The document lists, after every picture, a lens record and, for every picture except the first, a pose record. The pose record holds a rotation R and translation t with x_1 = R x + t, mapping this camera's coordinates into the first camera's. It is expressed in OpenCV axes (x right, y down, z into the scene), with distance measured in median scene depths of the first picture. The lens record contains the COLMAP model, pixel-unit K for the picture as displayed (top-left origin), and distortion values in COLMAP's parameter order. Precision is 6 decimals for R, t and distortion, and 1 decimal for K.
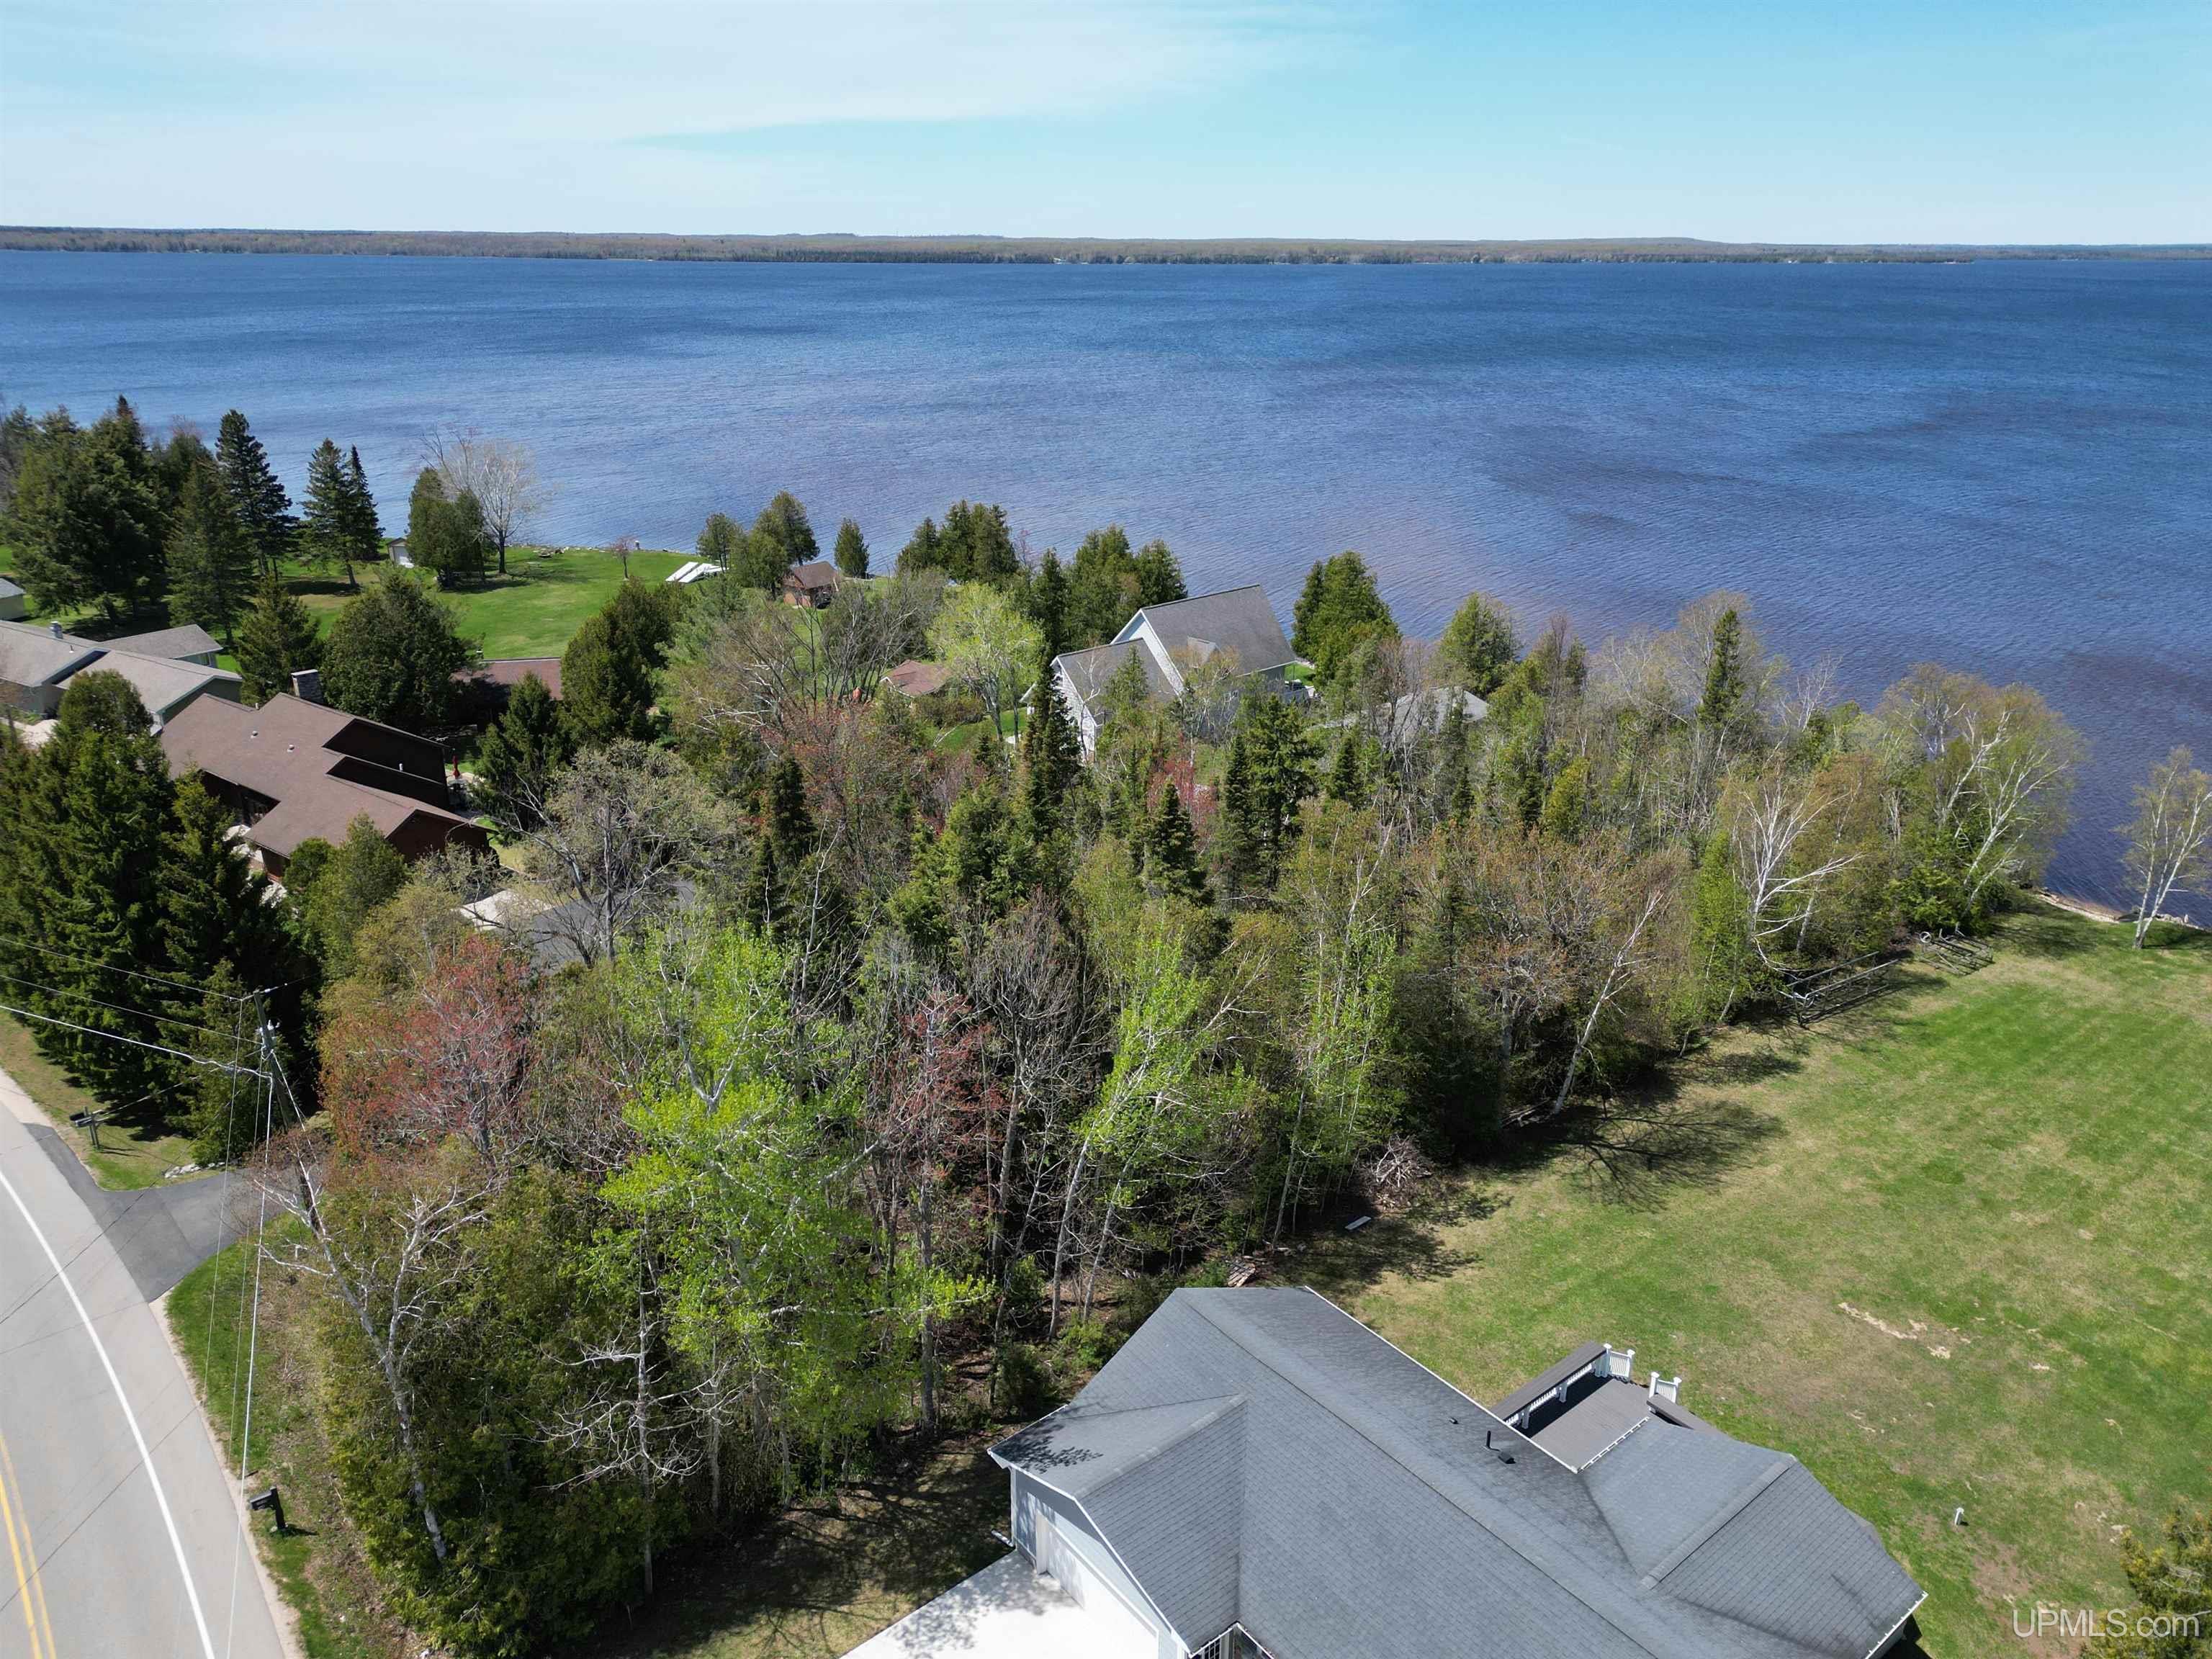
lens RADIAL K [[1562.1, 0, 1106.0], [0, 1562.1, 829.5], [0, 0, 1]] dist [0.074455, -0.068505]
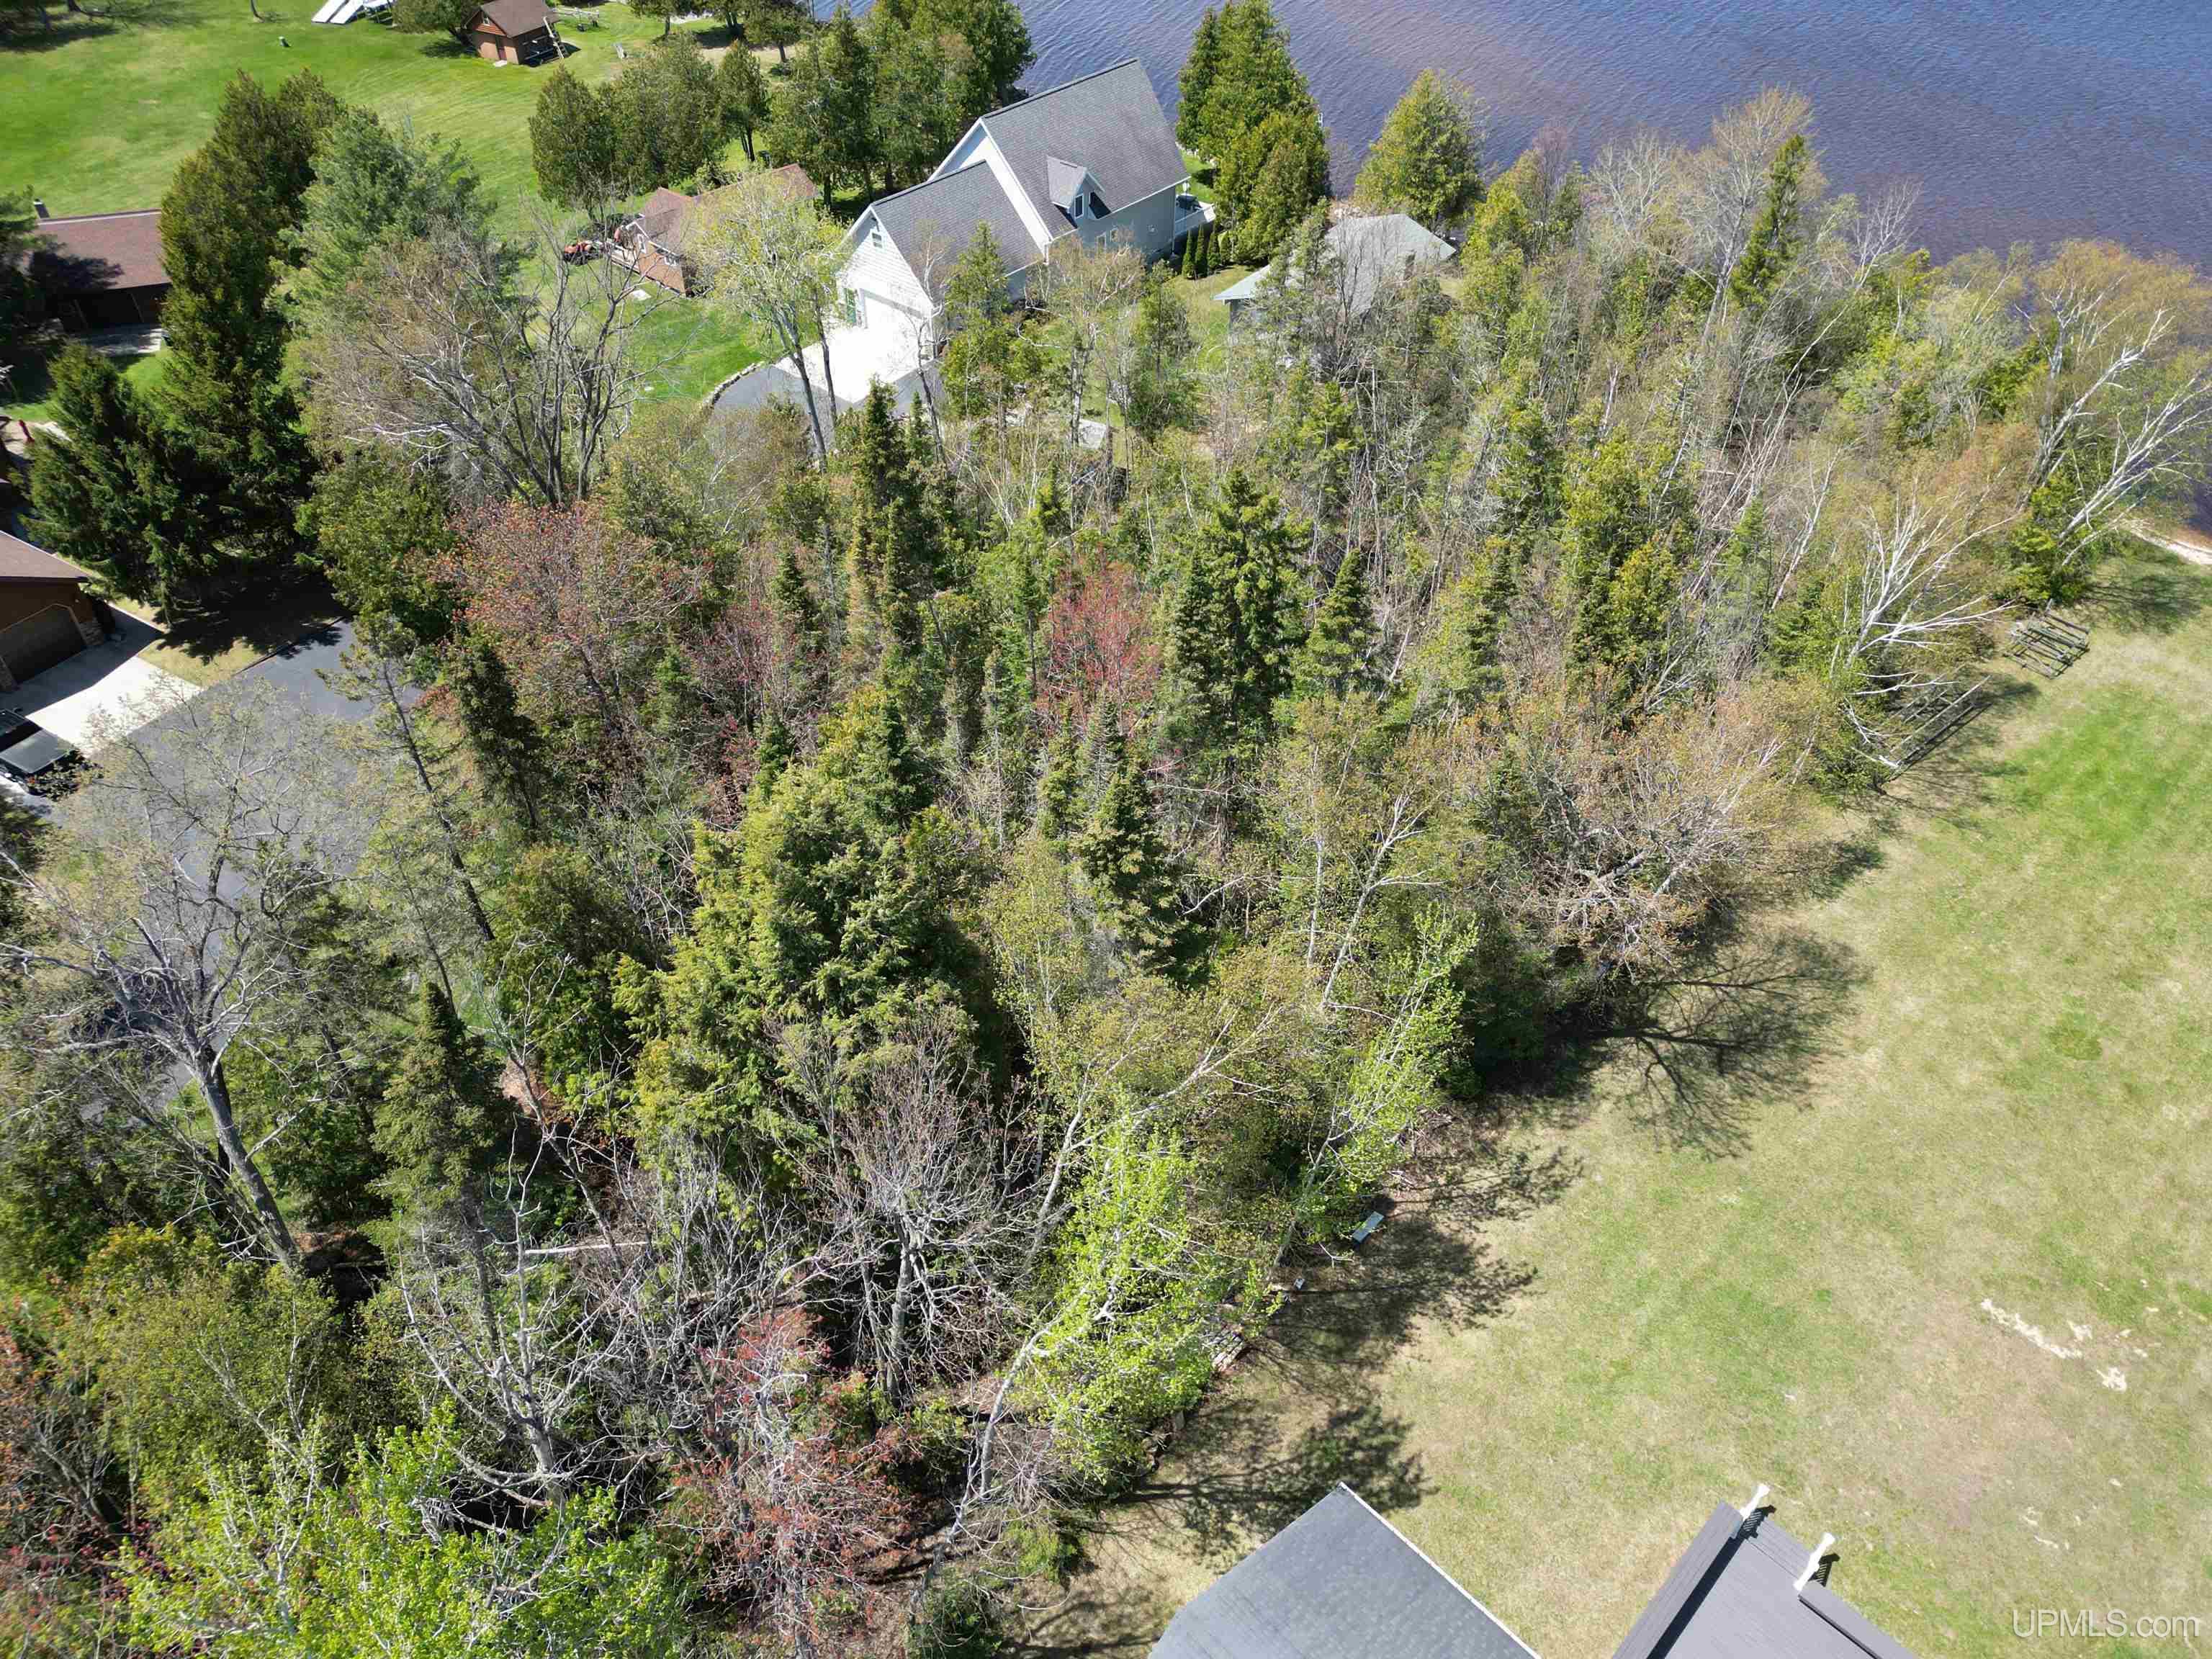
lens RADIAL K [[1562.1, 0, 1106.0], [0, 1562.1, 829.5], [0, 0, 1]] dist [0.074455, -0.068505]
pose [[0.993411, -0.074105, 0.087424, -0.015119], [0.035929, 0.925744, 0.376441, -0.199630], [-0.108828, -0.370819, 0.922307, 0.362667]]
